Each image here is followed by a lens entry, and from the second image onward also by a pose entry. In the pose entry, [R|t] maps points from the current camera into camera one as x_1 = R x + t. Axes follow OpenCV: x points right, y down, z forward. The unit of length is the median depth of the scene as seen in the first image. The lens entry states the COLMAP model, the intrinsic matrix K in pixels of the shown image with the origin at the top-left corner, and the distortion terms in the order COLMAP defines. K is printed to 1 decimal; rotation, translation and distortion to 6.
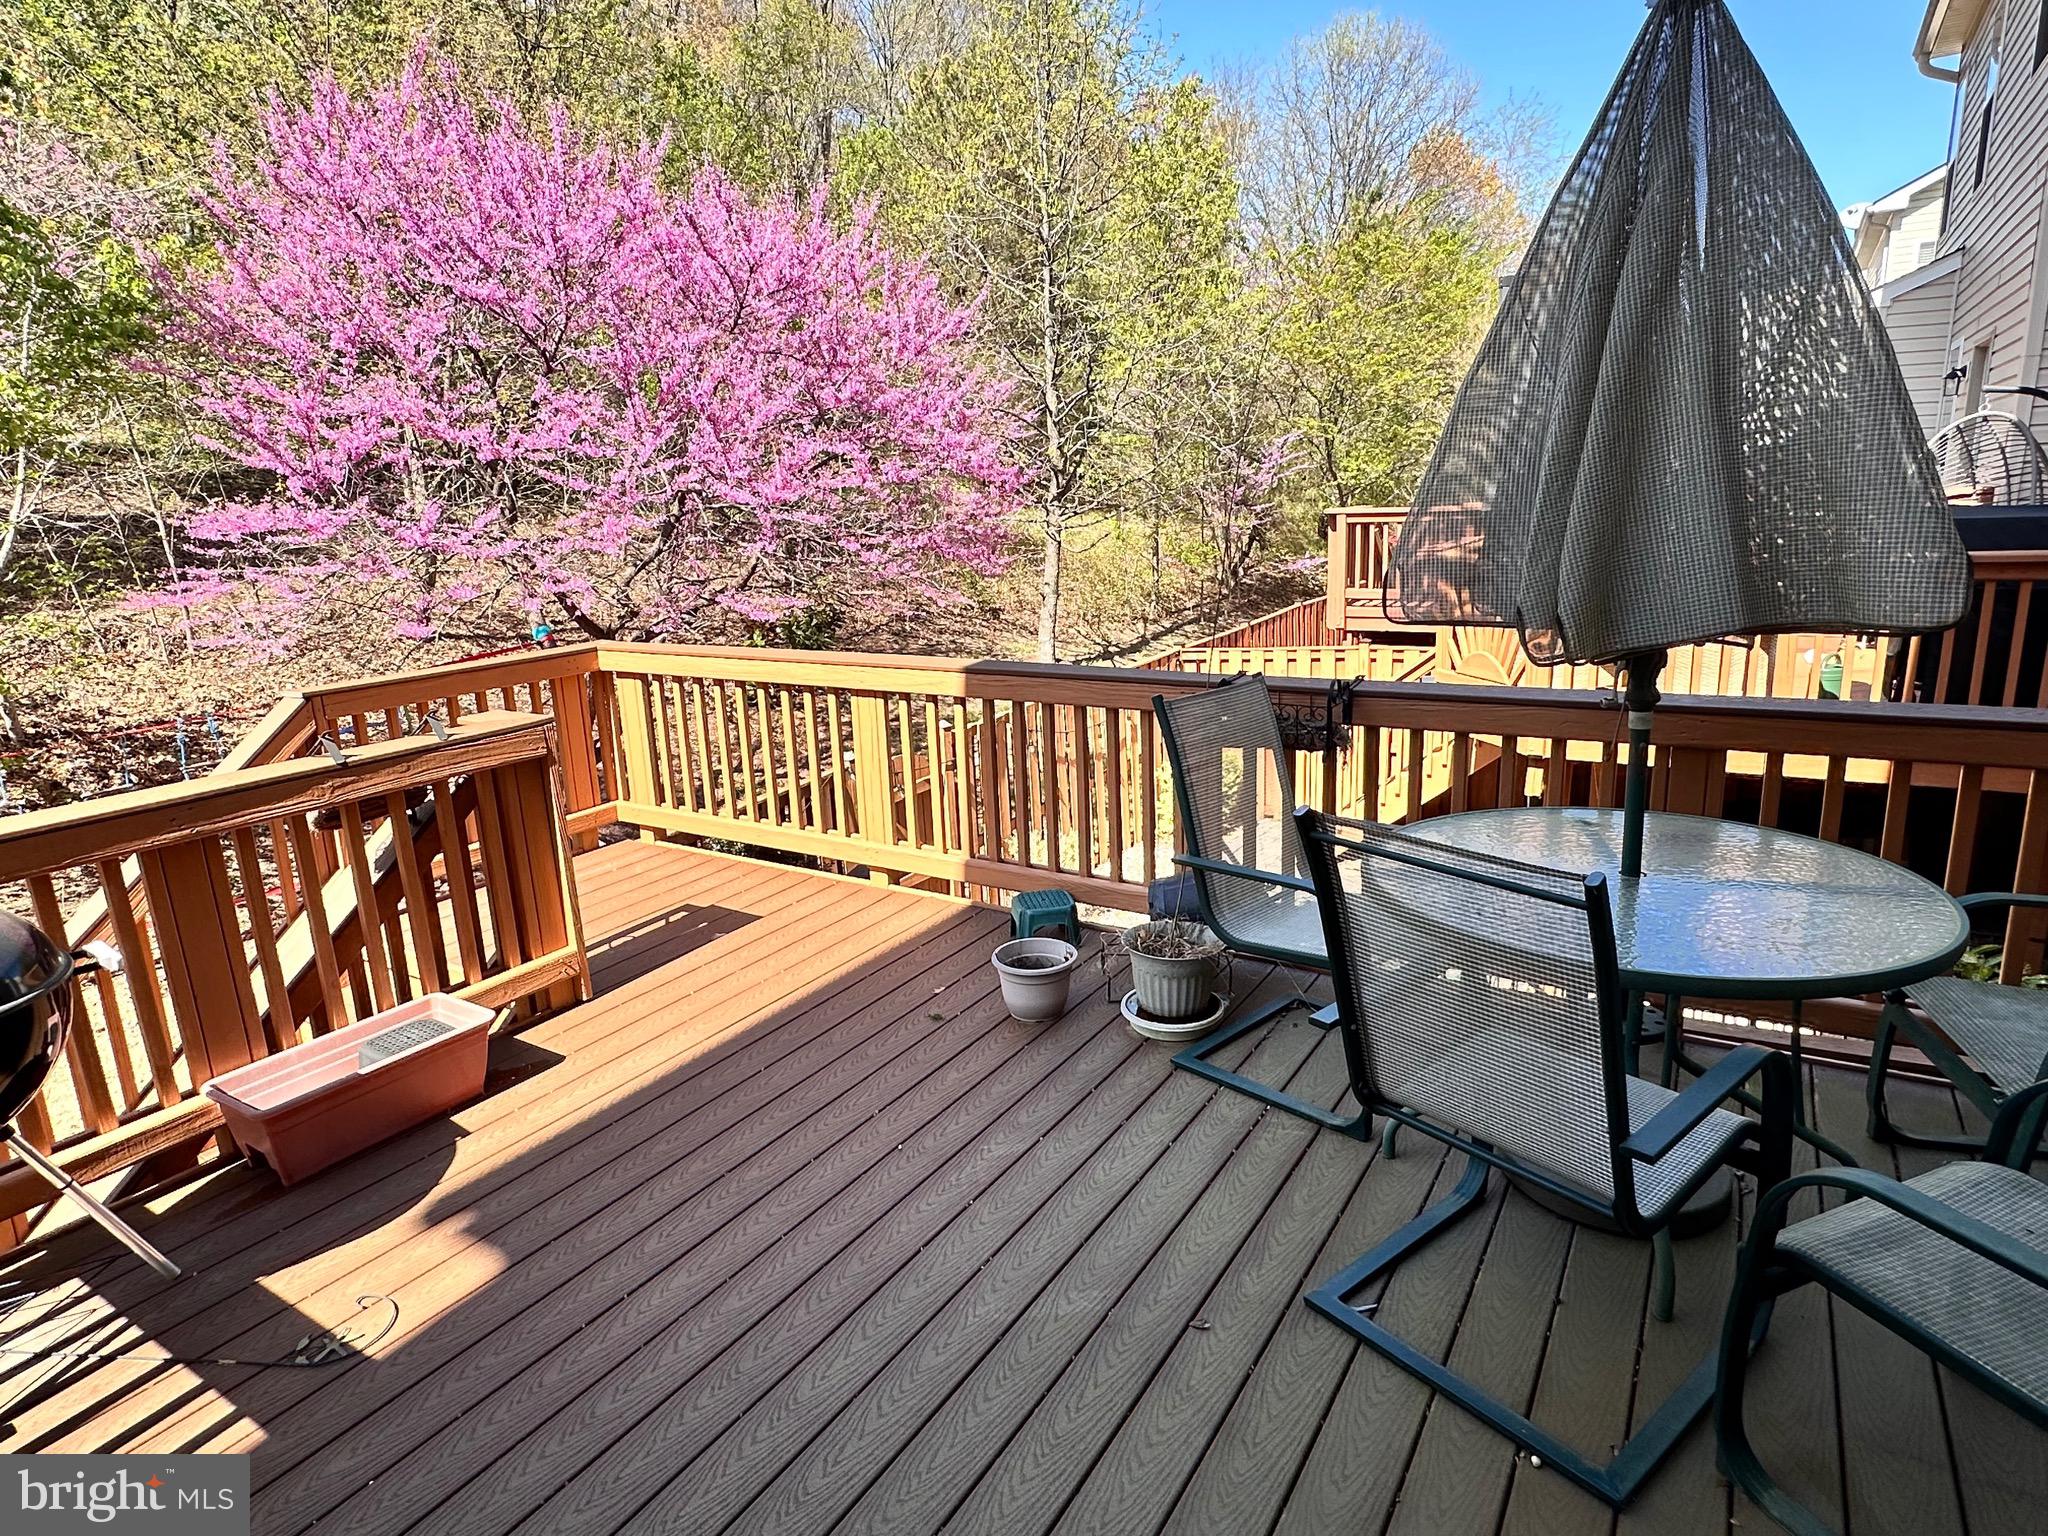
lens RADIAL K [[1138.9, 0, 1024.0], [0, 1138.9, 768.0], [0, 0, 1]] dist [-0.000692, -0.000336]
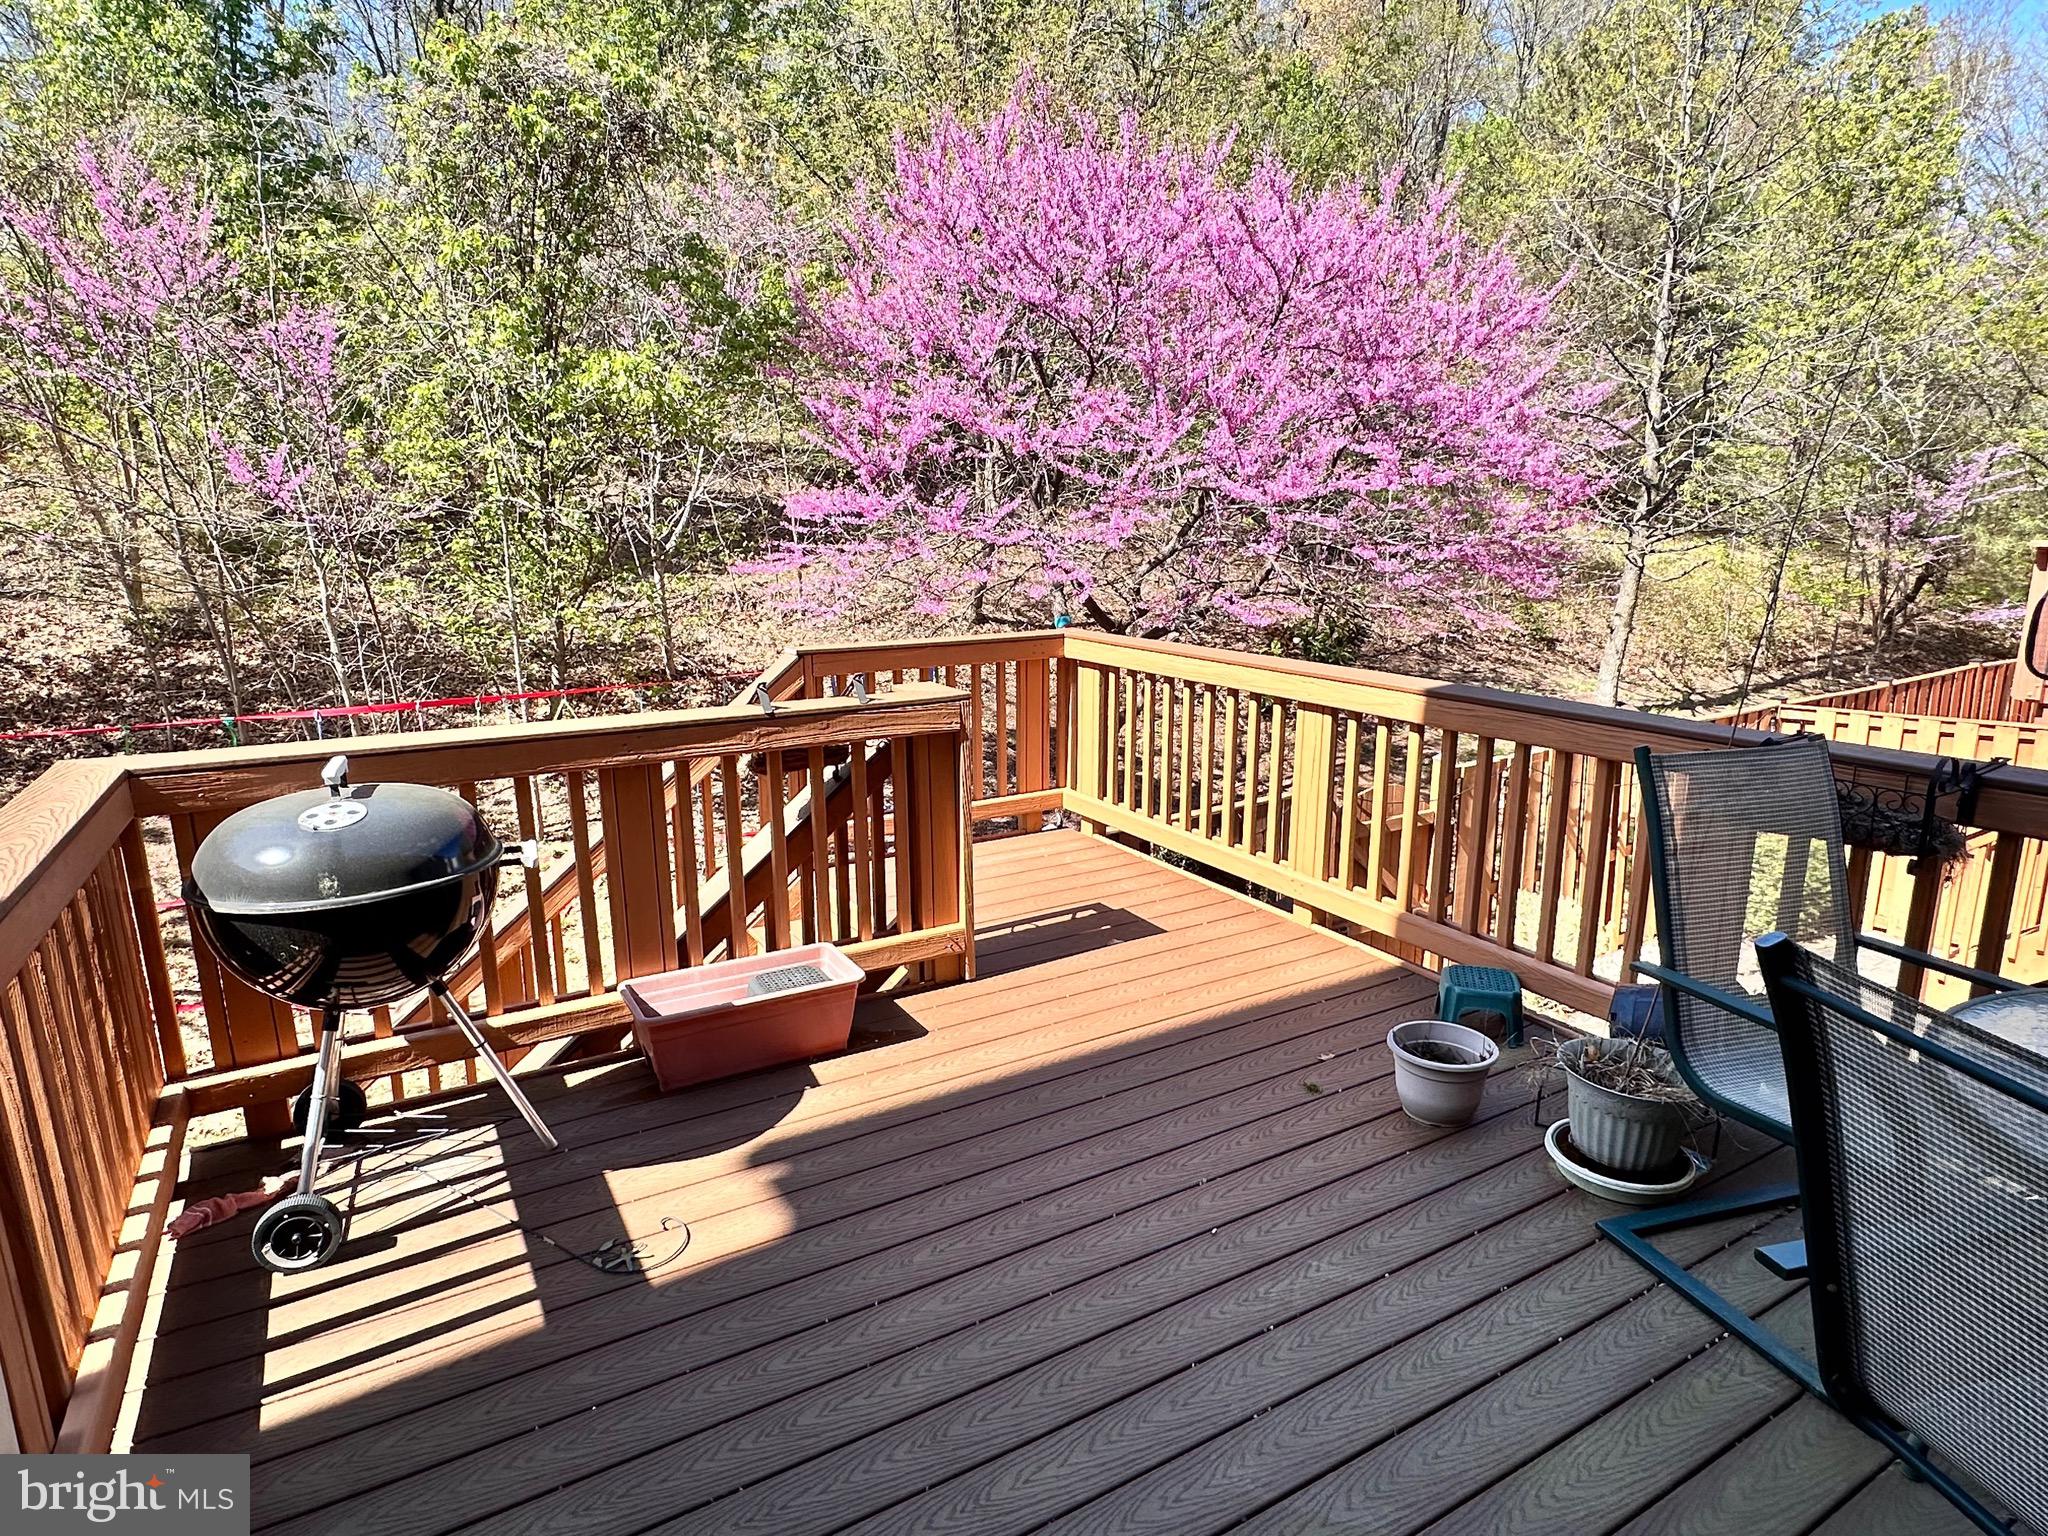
lens RADIAL K [[1138.9, 0, 1024.0], [0, 1138.9, 768.0], [0, 0, 1]] dist [-0.000692, -0.000336]
pose [[0.887939, 0.133745, -0.440087, 0.060107], [-0.138575, 0.990123, 0.021309, -0.006274], [0.438590, 0.042064, 0.897702, 0.098819]]
